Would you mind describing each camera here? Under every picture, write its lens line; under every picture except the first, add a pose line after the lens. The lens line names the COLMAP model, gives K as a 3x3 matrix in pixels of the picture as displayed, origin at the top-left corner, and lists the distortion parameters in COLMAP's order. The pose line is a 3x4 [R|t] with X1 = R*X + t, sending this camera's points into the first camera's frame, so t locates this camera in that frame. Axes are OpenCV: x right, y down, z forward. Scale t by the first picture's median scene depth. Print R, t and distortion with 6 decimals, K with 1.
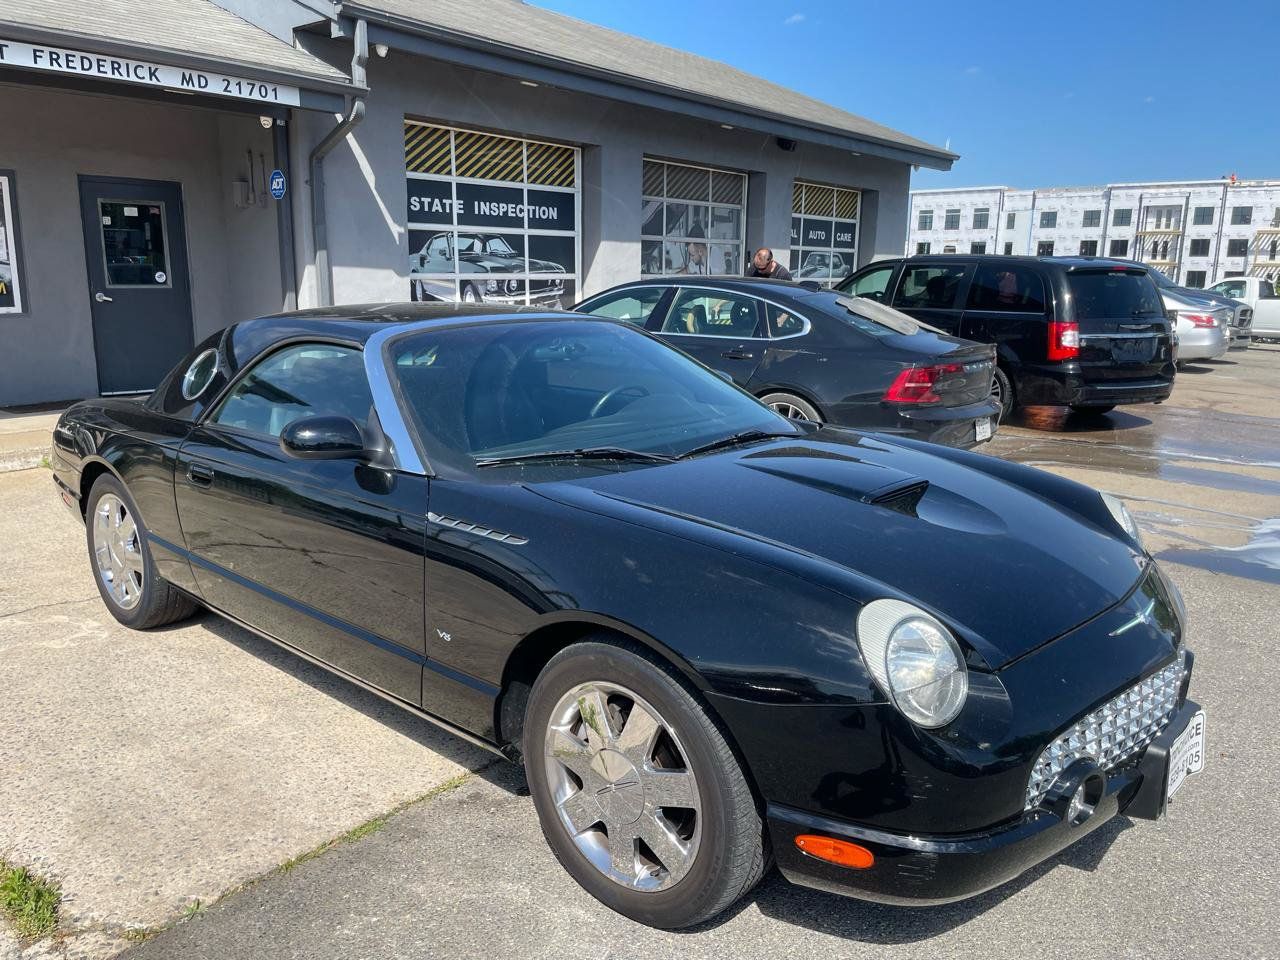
lens RADIAL K [[970.1, 0, 632.6], [0, 970.1, 474.6], [0, 0, 1]] dist [0.079528, -0.107126]
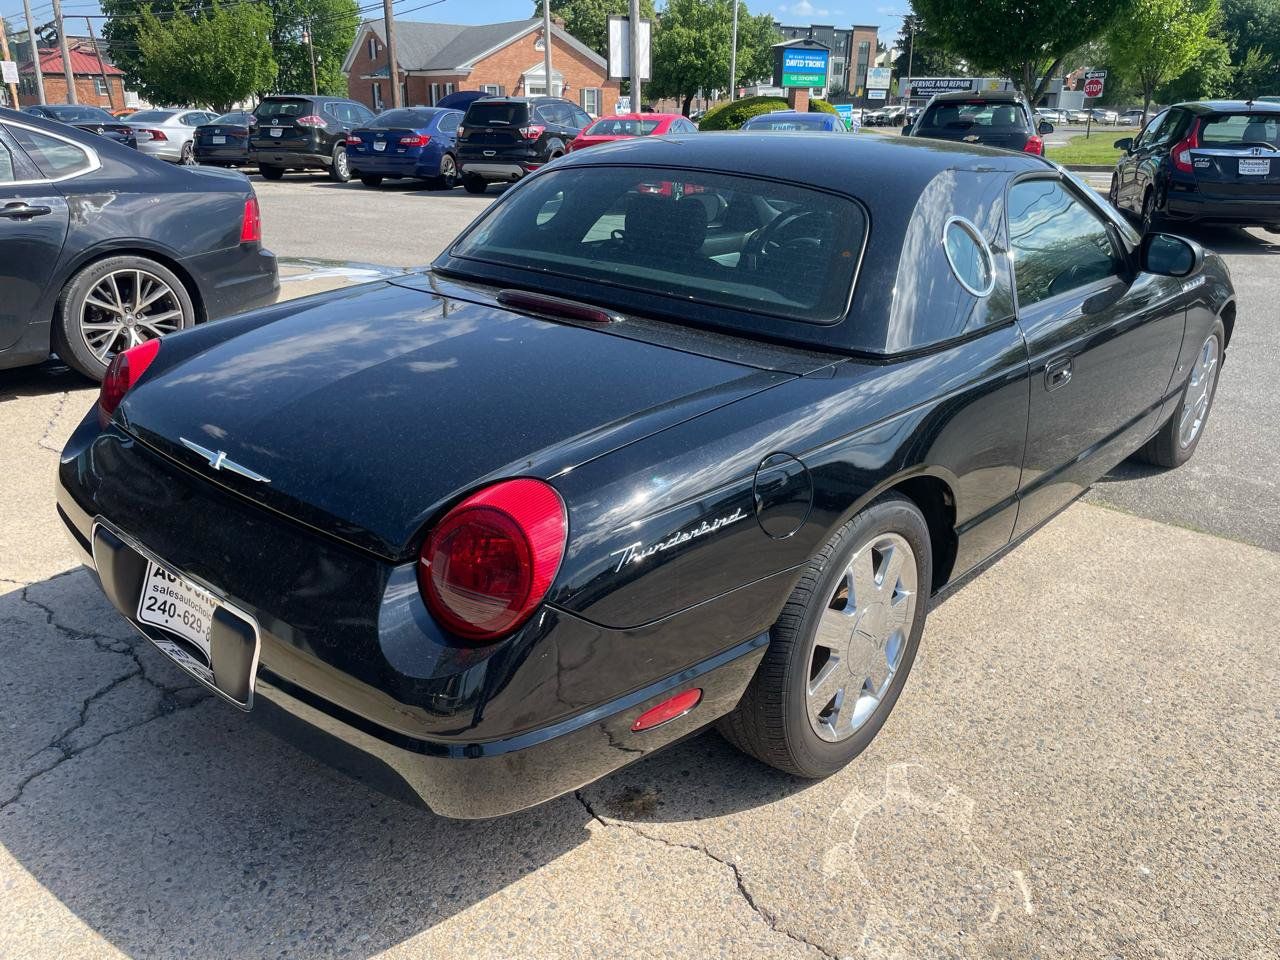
lens RADIAL K [[968.1, 0, 644.2], [0, 968.1, 482.6], [0, 0, 1]] dist [0.087075, -0.118366]
pose [[-0.005274, -0.371695, 0.928340, -0.405894], [0.183484, 0.912232, 0.366287, -0.090003], [-0.983009, 0.172267, 0.063389, 0.438865]]
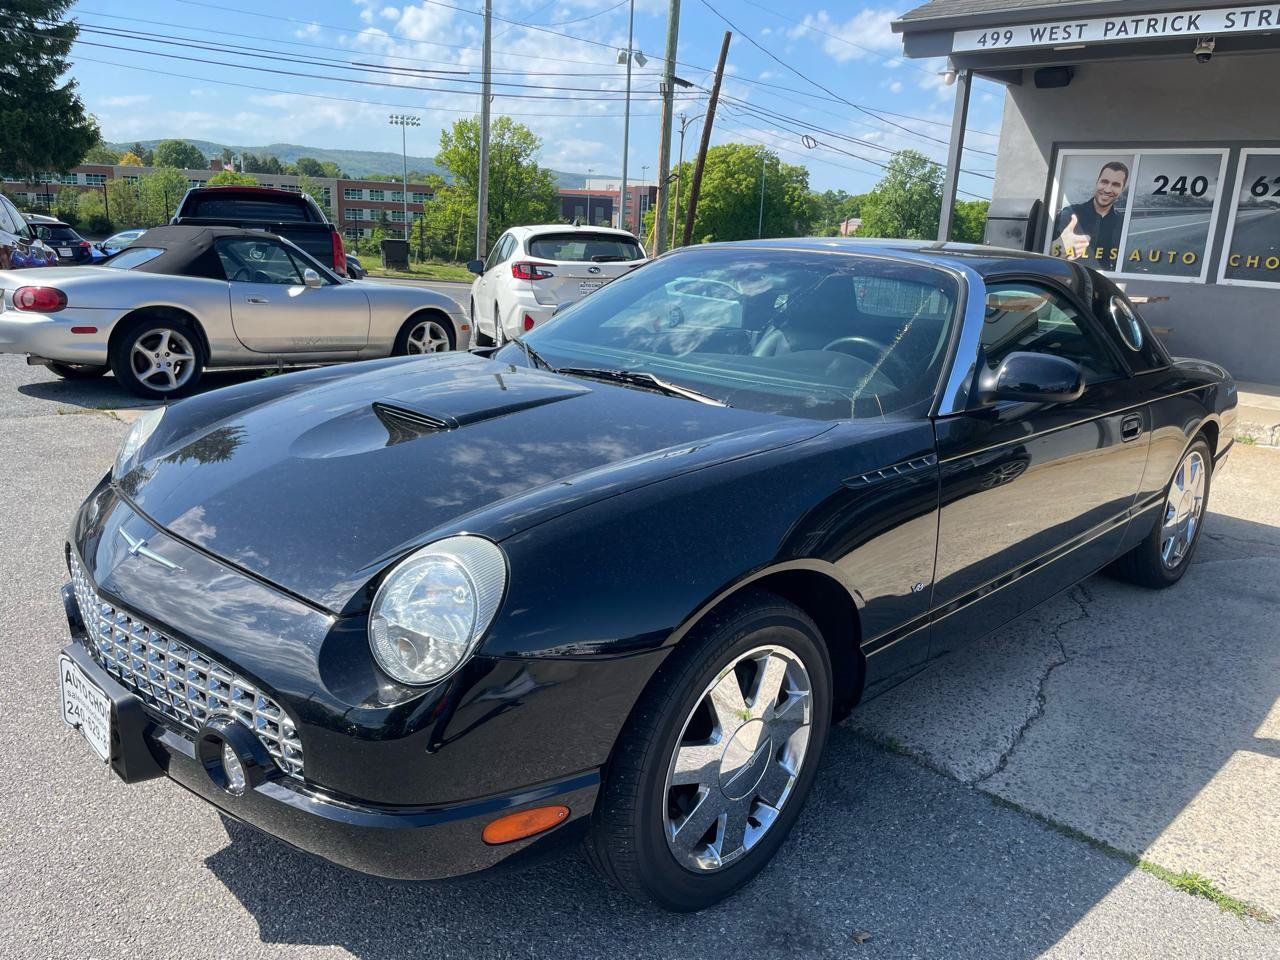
lens RADIAL K [[968.1, 0, 647.8], [0, 968.1, 488.2], [0, 0, 1]] dist [0.087075, -0.118366]
pose [[-0.049840, 0.246862, -0.967768, 0.305449], [-0.246997, 0.935827, 0.251435, -0.051805], [0.967734, 0.251567, 0.014333, 0.320870]]
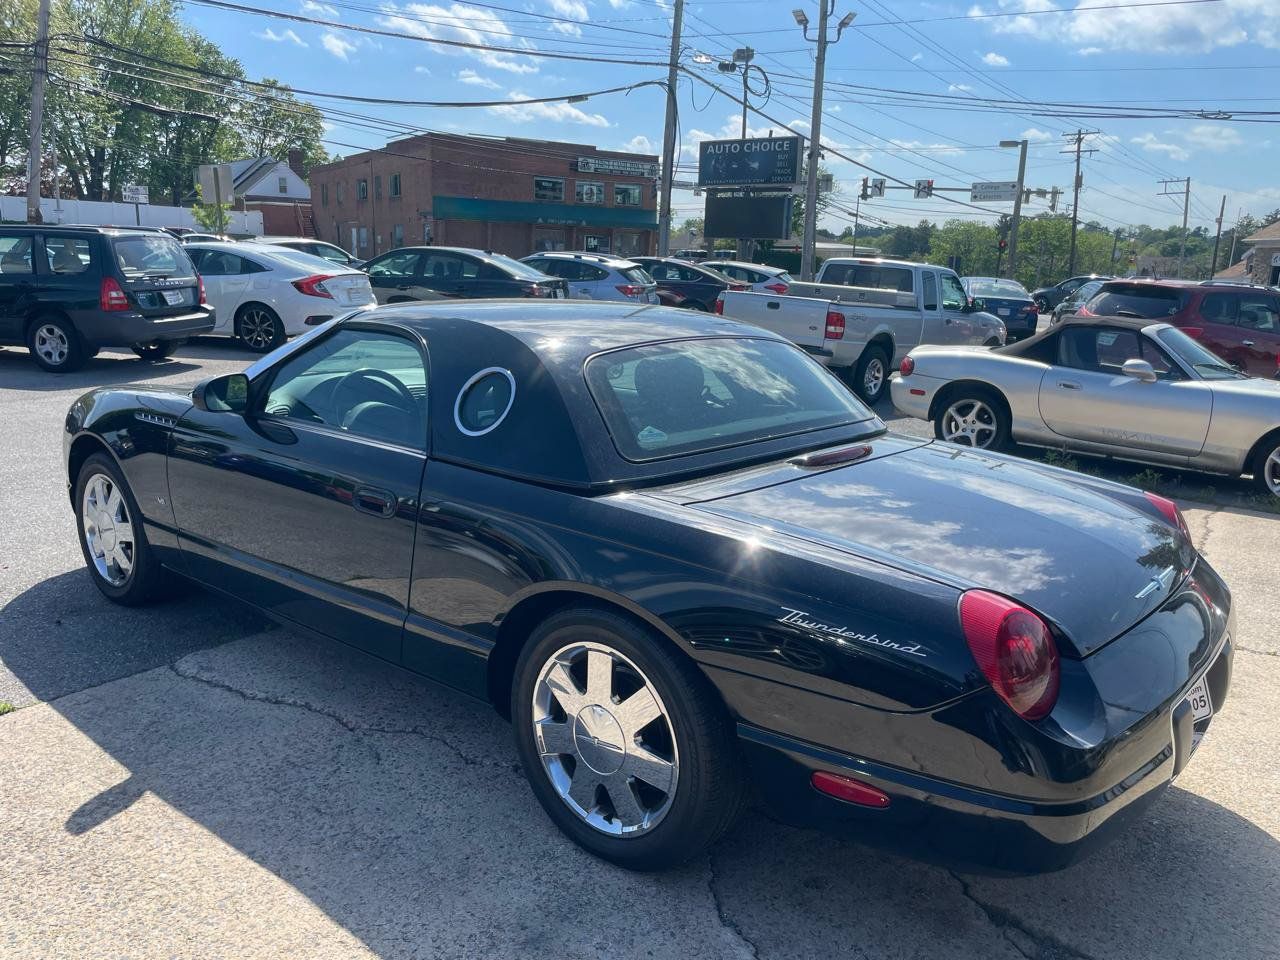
lens RADIAL K [[968.1, 0, 631.6], [0, 968.1, 487.0], [0, 0, 1]] dist [0.087075, -0.118366]
pose [[-0.998816, -0.037437, -0.031057, -0.091987], [-0.046950, 0.908918, 0.414322, -0.154140], [0.012717, 0.415290, -0.909600, 0.737167]]
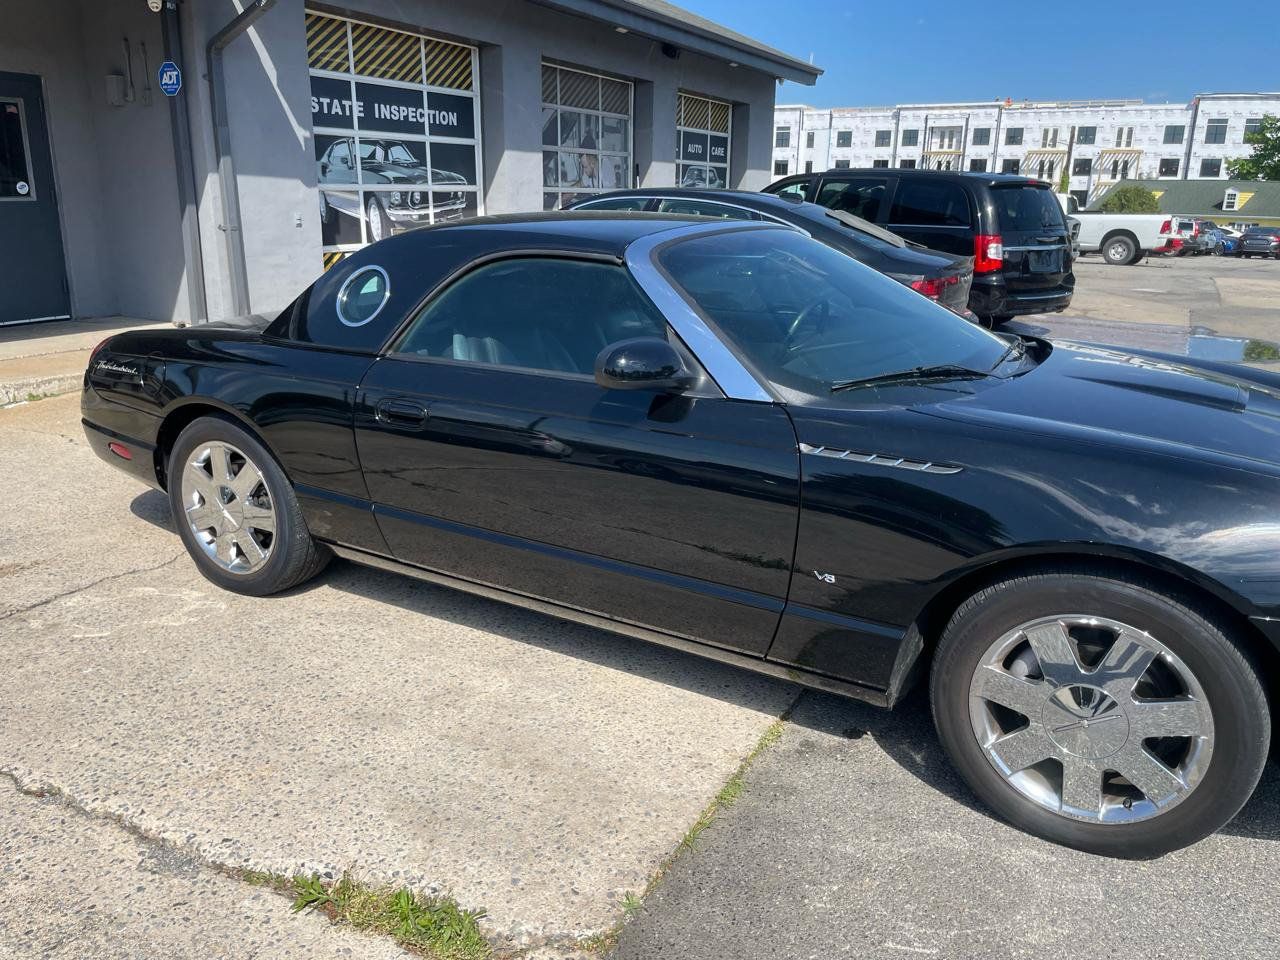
lens RADIAL K [[970.1, 0, 643.7], [0, 970.1, 472.2], [0, 0, 1]] dist [0.079528, -0.107126]
pose [[0.978635, -0.053934, 0.198407, -0.137977], [0.038369, 0.995937, 0.081474, -0.003496], [-0.201995, -0.072121, 0.976728, 0.039222]]
